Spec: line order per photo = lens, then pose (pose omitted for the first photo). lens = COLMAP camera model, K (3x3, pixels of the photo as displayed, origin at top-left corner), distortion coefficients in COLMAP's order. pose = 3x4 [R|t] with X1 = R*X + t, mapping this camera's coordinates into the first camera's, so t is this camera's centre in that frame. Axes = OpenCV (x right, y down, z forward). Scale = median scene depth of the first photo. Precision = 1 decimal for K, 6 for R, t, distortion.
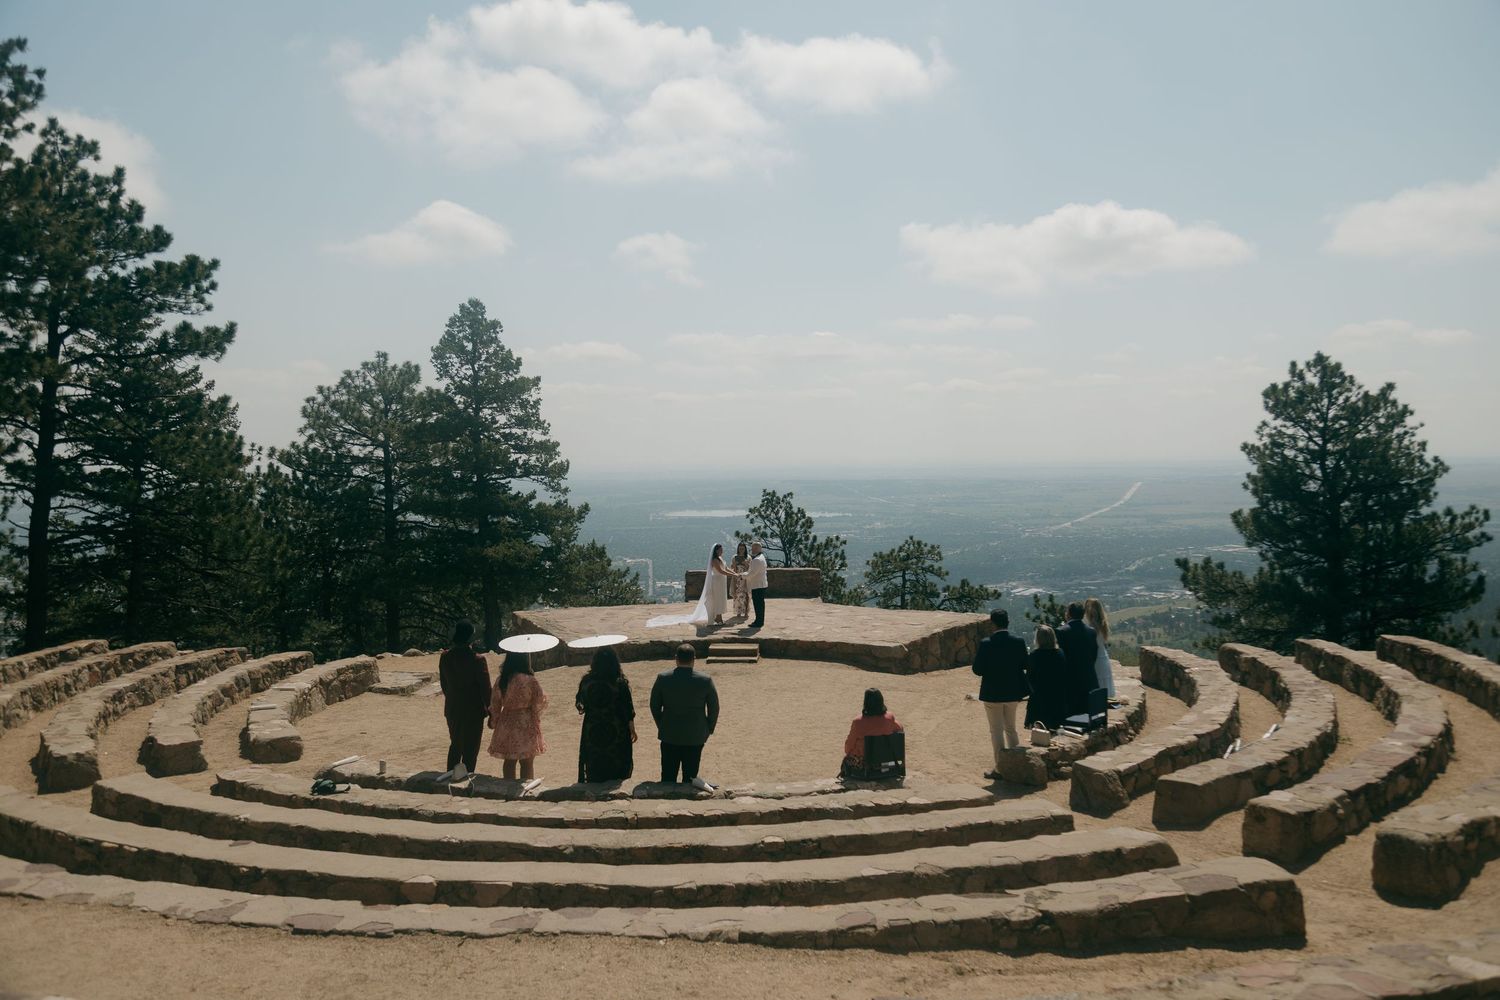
lens RADIAL K [[1331.3, 0, 723.5], [0, 1331.3, 499.3], [0, 0, 1]] dist [0.066020, -0.000346]
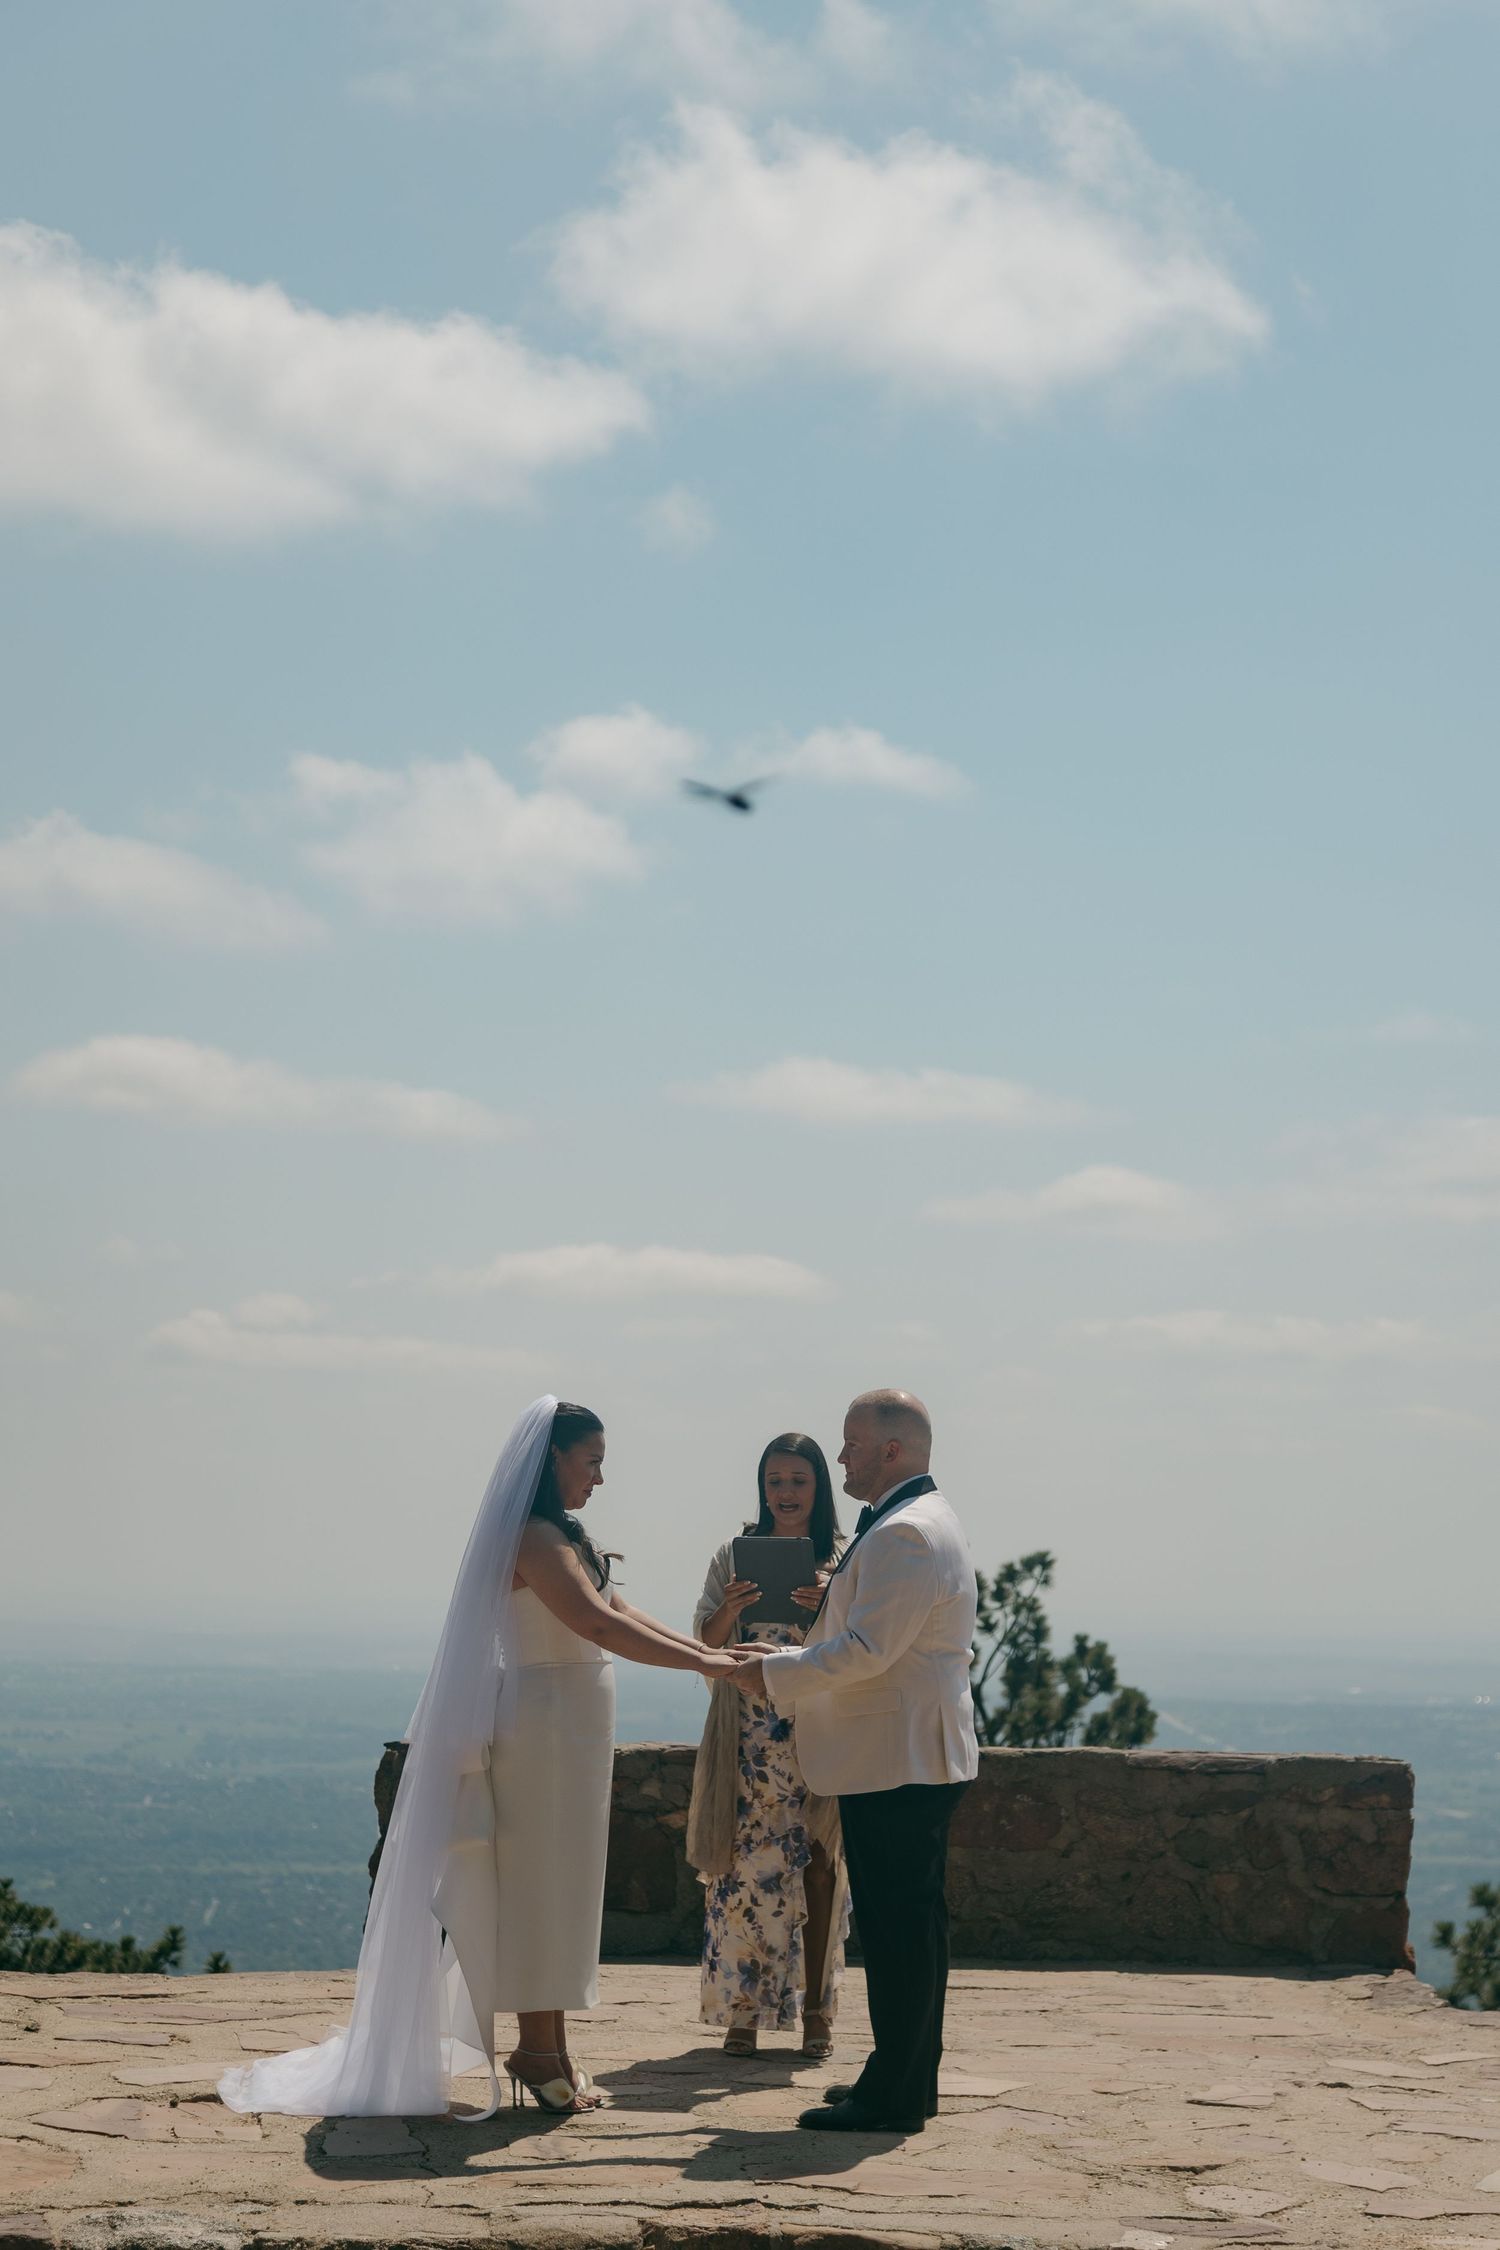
lens RADIAL K [[4779.9, 0, 824.5], [0, 4779.9, 1215.4], [0, 0, 1]] dist [0.042422, -0.332459]
pose [[0.998863, 0.041174, 0.024034, 0.001644], [-0.037682, 0.990655, -0.131083, 0.056051], [-0.029207, 0.130028, 0.991080, 0.470331]]
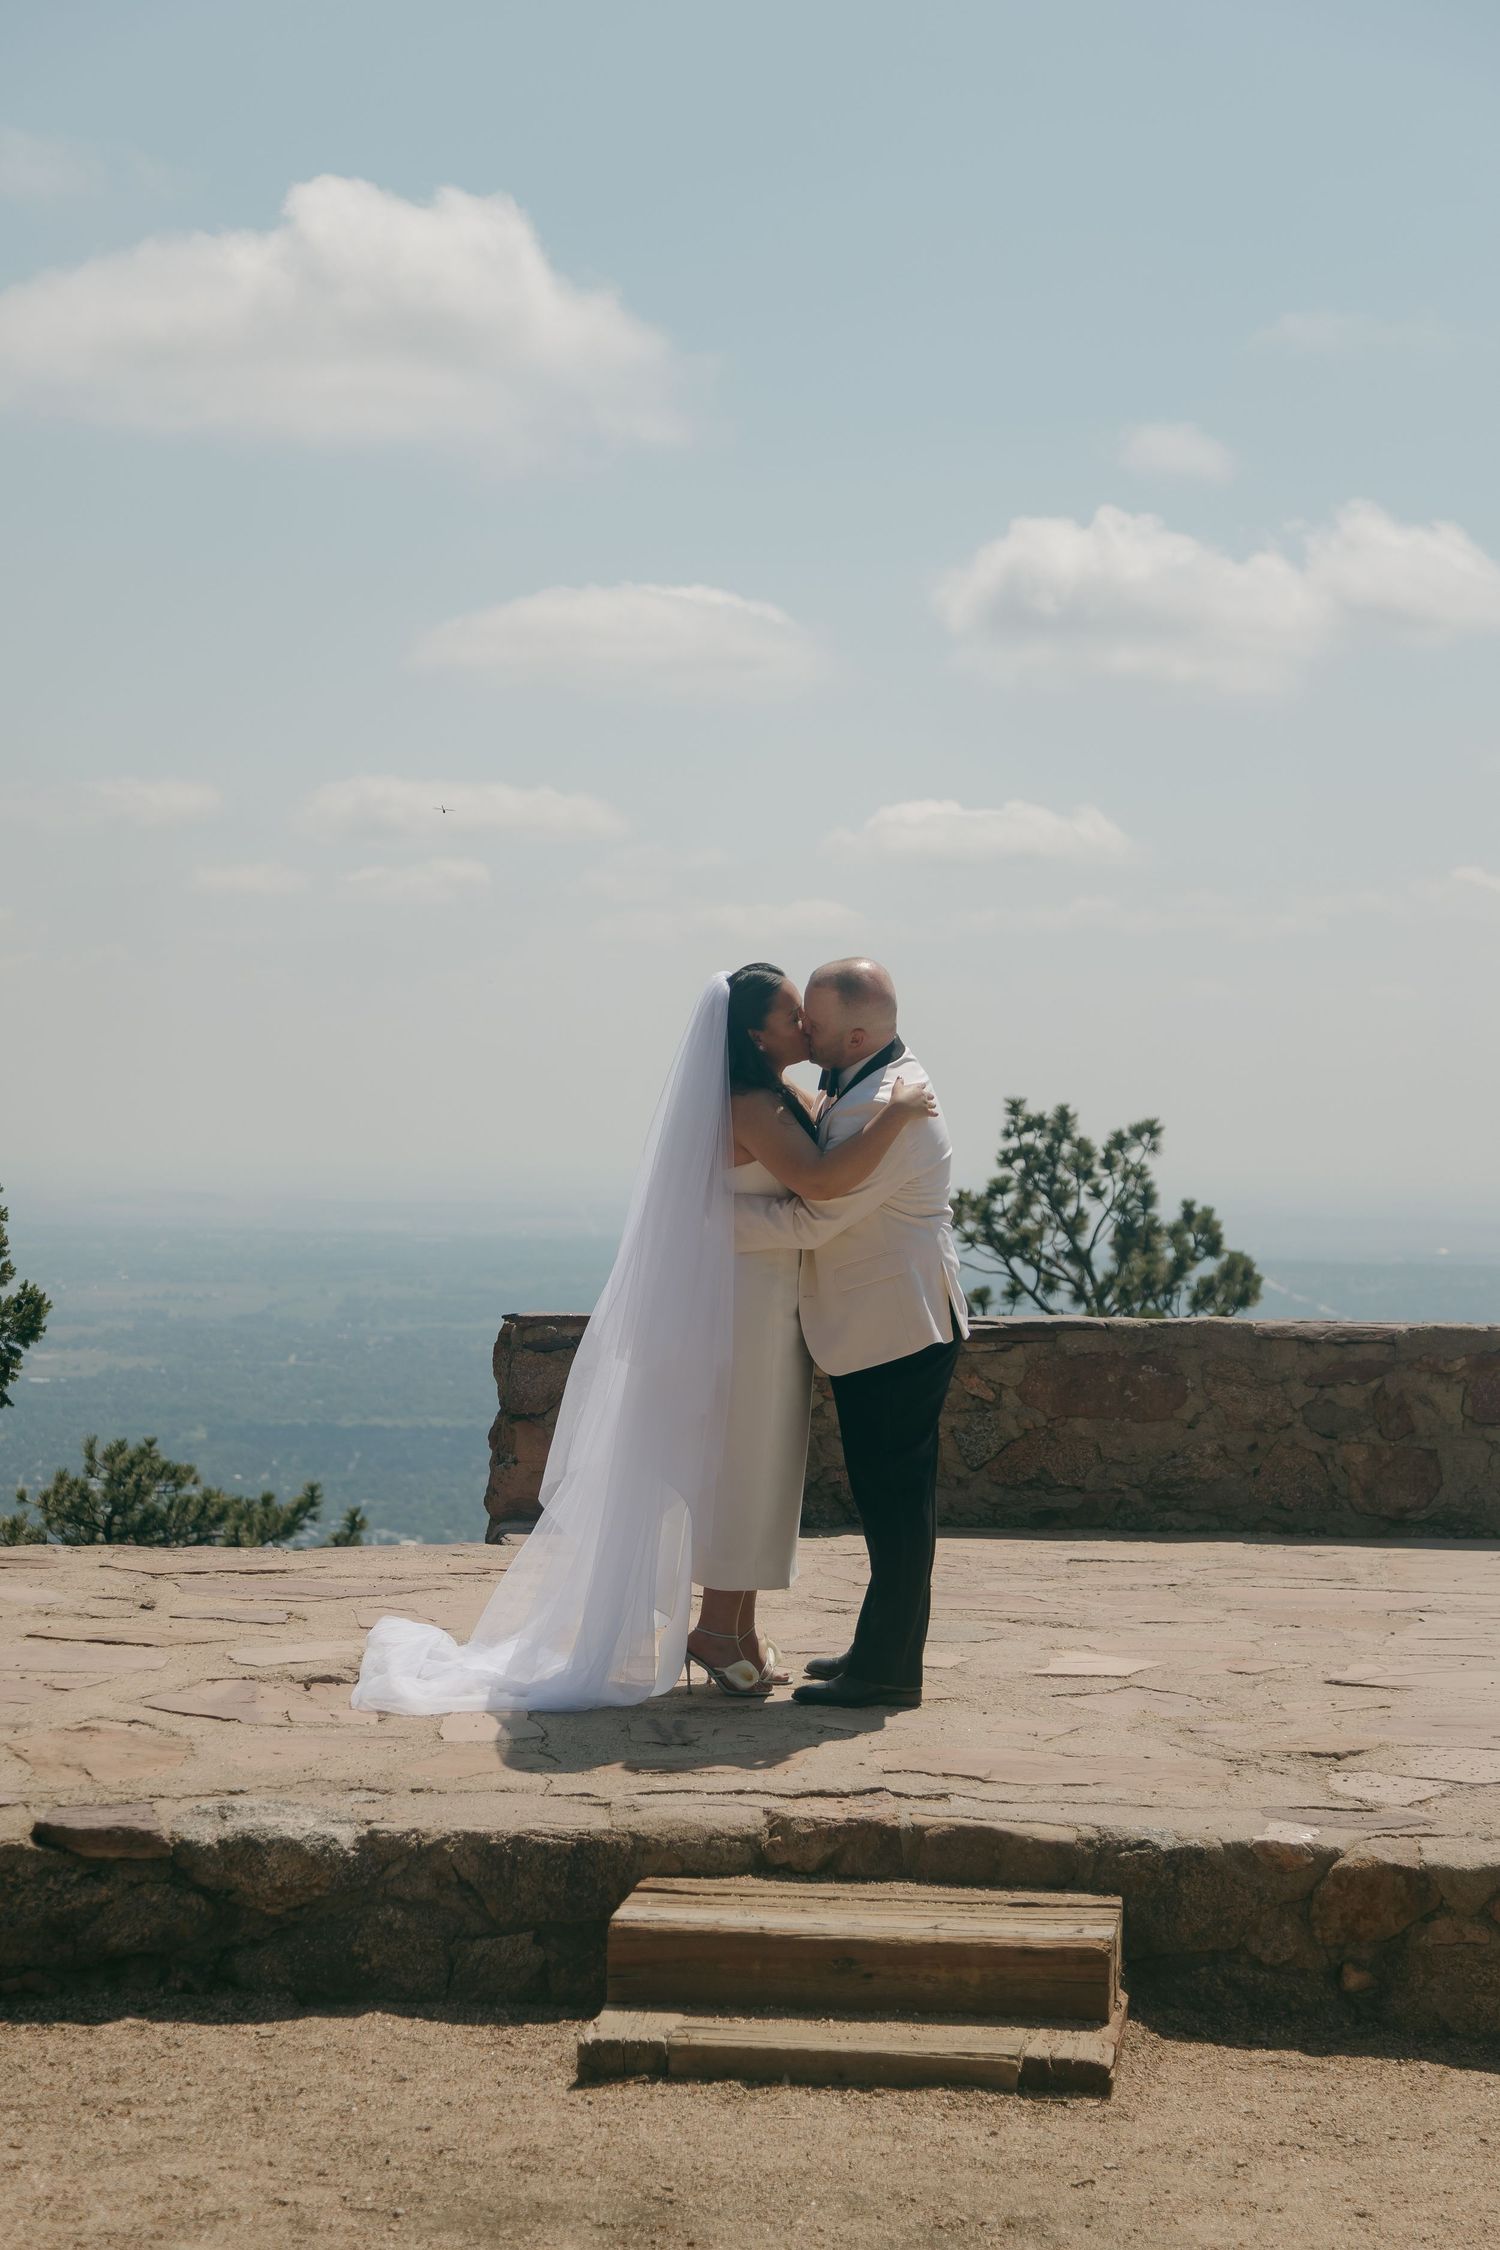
lens RADIAL K [[4551.3, 0, 754.3], [0, 4551.3, 1273.6], [0, 0, 1]] dist [0.021202, -0.153320]
pose [[0.999335, 0.034843, -0.010719, 0.001083], [-0.035116, 0.999034, -0.026437, 0.054406], [0.009788, 0.026795, 0.999593, 0.497845]]
